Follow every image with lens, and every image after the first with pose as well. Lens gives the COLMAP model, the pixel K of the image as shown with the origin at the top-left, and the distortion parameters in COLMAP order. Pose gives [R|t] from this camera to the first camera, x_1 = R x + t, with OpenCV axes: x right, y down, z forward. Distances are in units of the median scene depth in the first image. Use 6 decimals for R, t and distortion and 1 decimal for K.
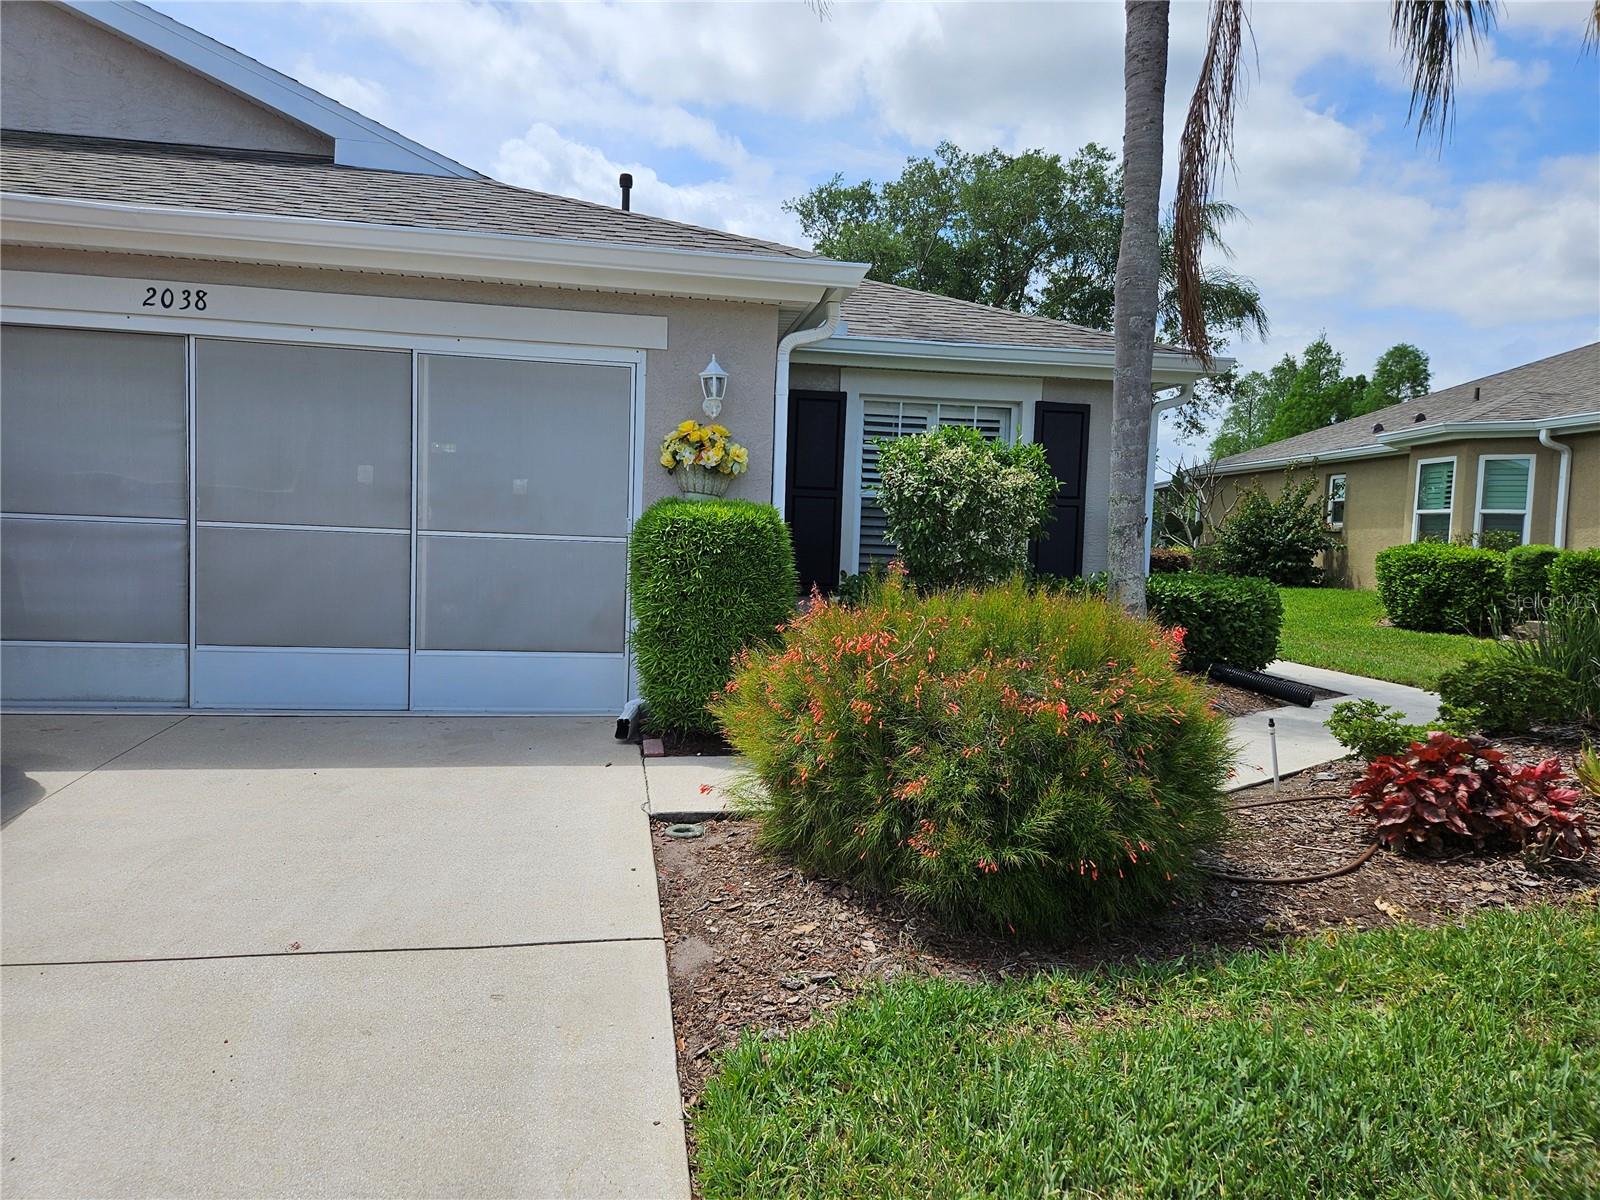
lens RADIAL K [[1095.0, 0, 800.0], [0, 1095.0, 608.6], [0, 0, 1]] dist [0.045260, -0.011523]
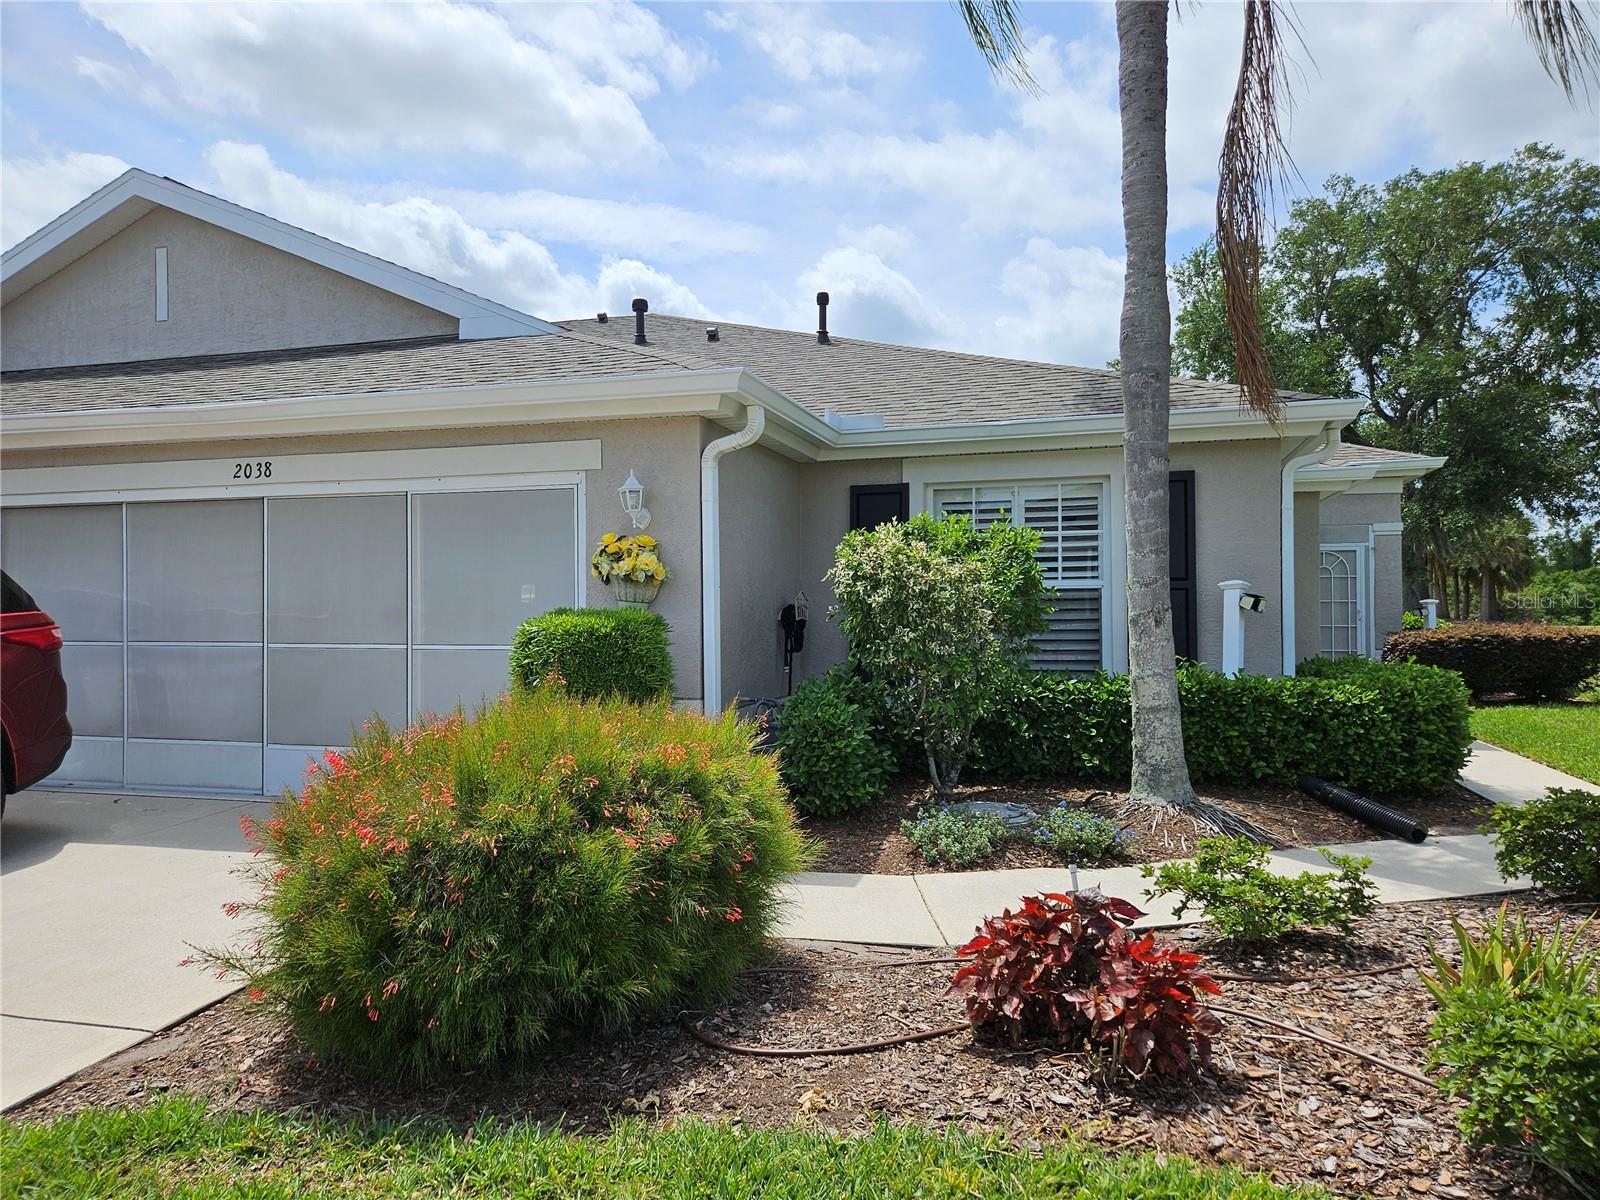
lens RADIAL K [[1095.0, 0, 802.2], [0, 1095.0, 598.2], [0, 0, 1]] dist [0.045260, -0.011523]
pose [[0.896189, -0.044692, -0.441415, 0.528112], [0.004229, 0.995729, -0.092229, -0.012043], [0.443652, 0.080787, 0.892551, 0.148975]]
